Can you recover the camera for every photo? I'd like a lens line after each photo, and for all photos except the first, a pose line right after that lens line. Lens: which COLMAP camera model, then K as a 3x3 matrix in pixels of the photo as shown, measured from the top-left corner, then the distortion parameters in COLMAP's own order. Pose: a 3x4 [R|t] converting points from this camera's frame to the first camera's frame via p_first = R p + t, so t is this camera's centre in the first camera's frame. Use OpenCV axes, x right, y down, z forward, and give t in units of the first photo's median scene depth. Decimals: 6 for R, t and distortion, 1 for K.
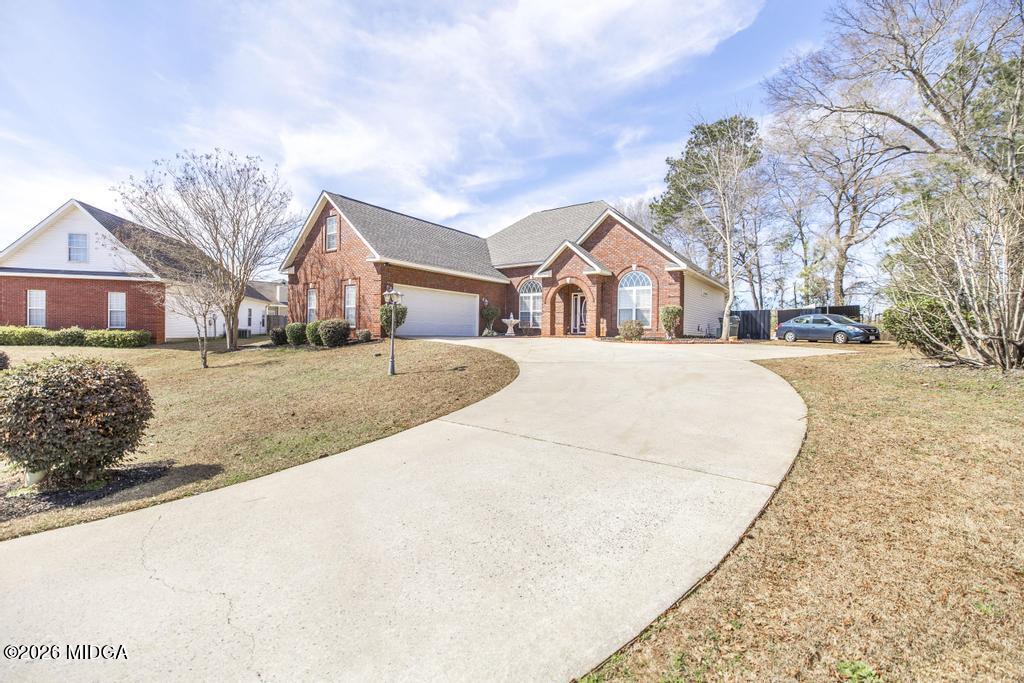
lens RADIAL K [[435.3, 0, 512.0], [0, 435.3, 340.5], [0, 0, 1]] dist [0.000802, -0.000268]
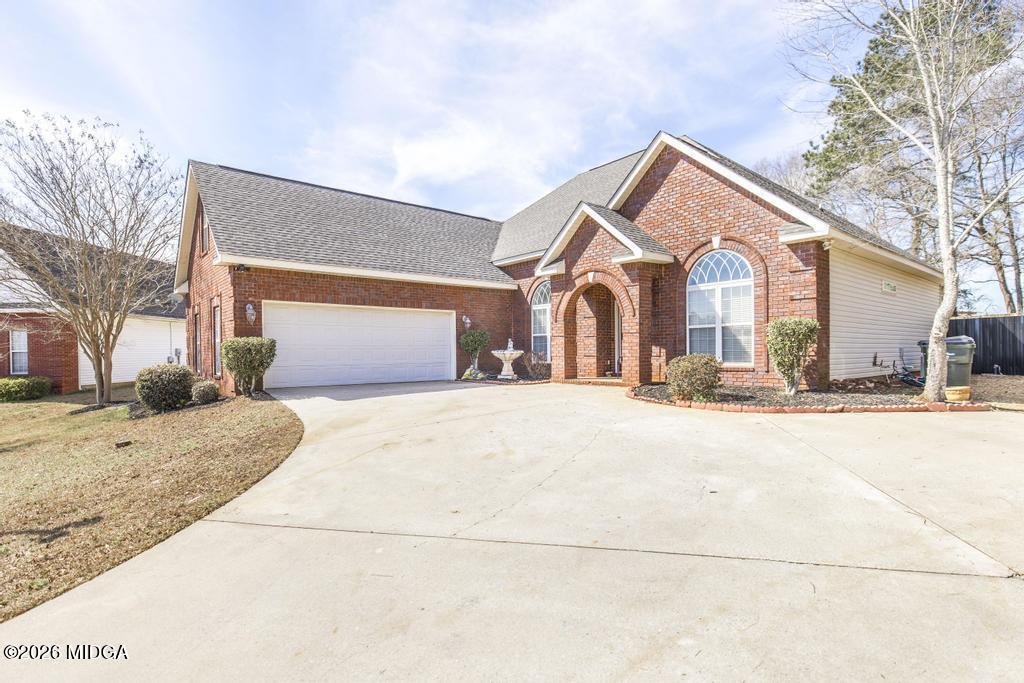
lens RADIAL K [[501.9, 0, 520.3], [0, 501.9, 359.7], [0, 0, 1]] dist [-0.004216, -0.001373]
pose [[0.966632, -0.018806, -0.255477, 0.197161], [0.019078, 0.999817, -0.001412, -0.037370], [0.255457, -0.003510, 0.966814, 0.374504]]
